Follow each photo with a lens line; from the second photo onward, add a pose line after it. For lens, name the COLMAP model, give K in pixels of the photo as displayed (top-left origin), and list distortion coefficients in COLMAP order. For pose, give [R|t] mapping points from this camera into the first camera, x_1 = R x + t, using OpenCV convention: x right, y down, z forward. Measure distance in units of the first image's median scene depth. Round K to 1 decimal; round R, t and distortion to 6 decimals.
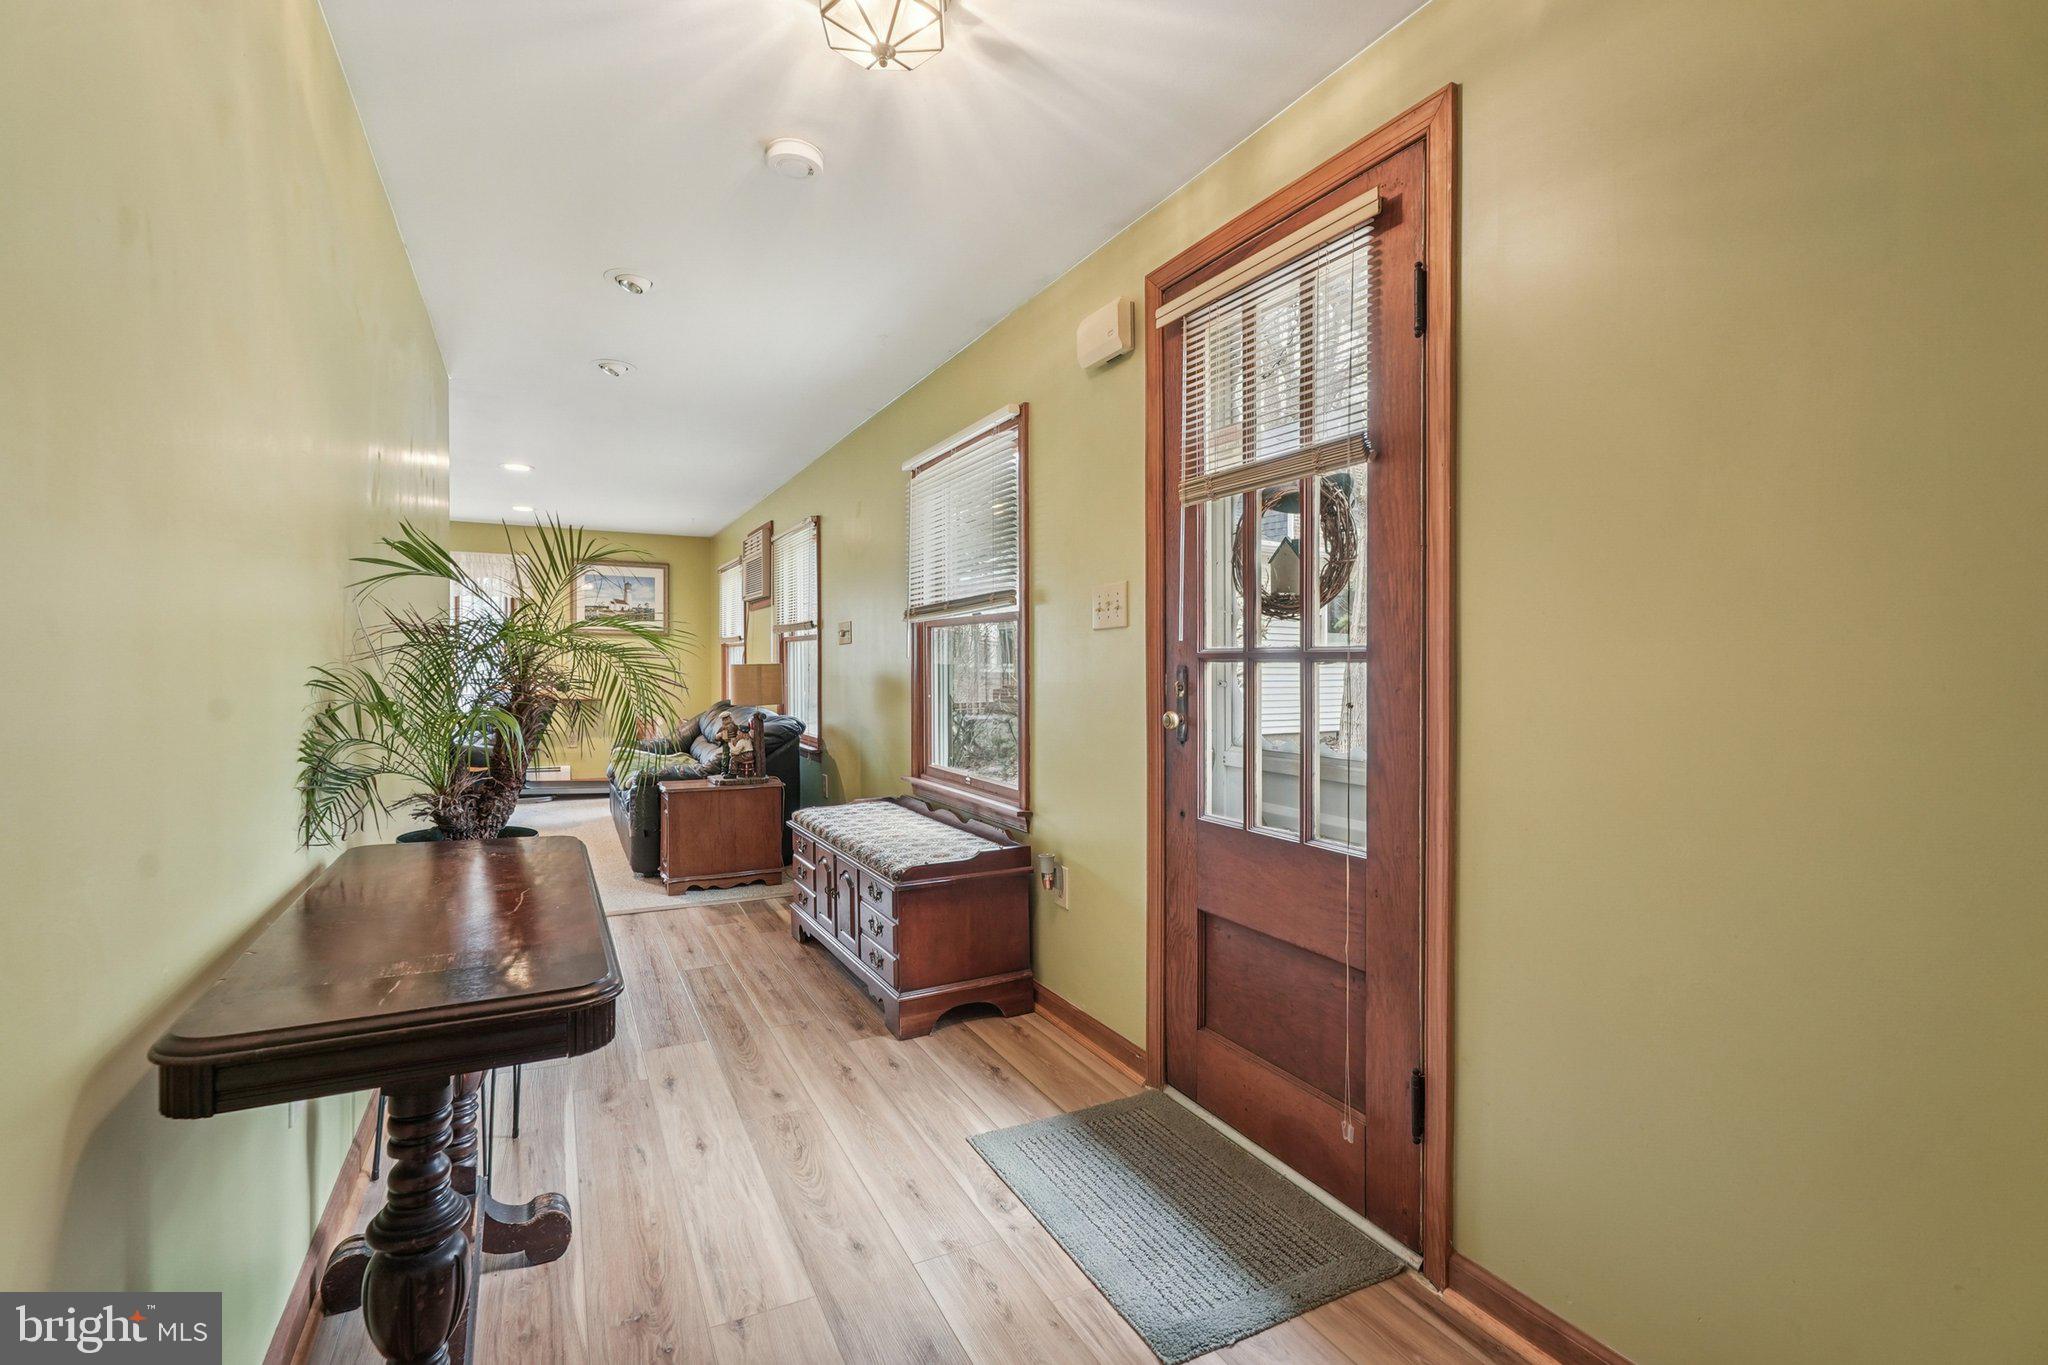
lens RADIAL K [[956.4, 0, 1005.2], [0, 956.4, 673.3], [0, 0, 1]] dist [-0.020716, 0.000099]
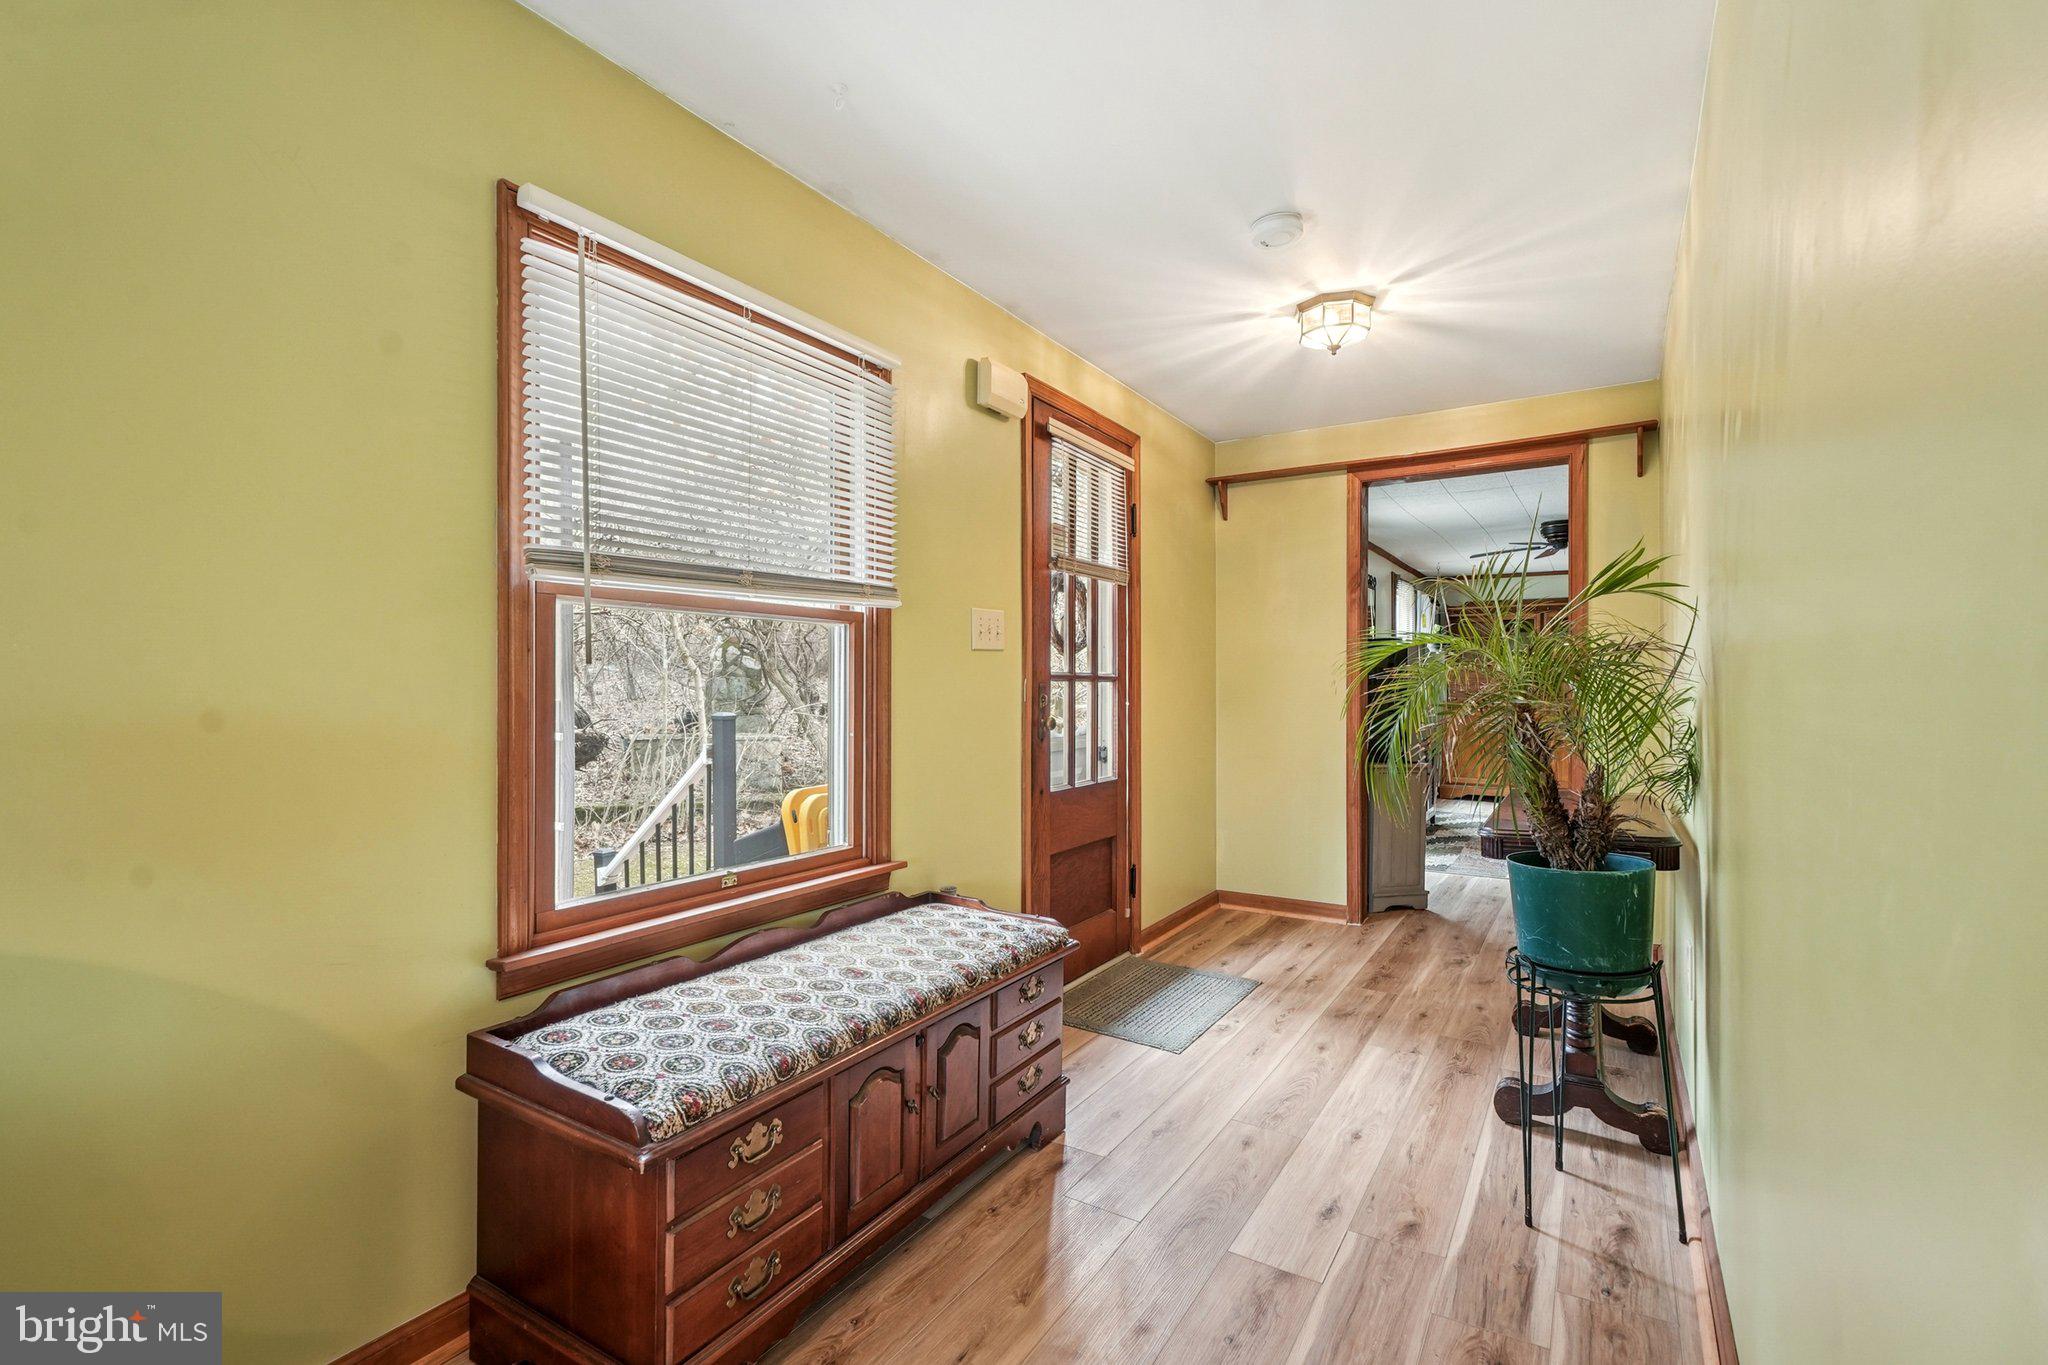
lens RADIAL K [[956.4, 0, 1005.2], [0, 956.4, 673.3], [0, 0, 1]] dist [-0.020716, 0.000099]
pose [[-0.534963, 0.003902, 0.844866, -1.057486], [0.000630, 0.999991, -0.004219, -0.018881], [-0.844875, -0.001725, -0.534961, 1.989286]]
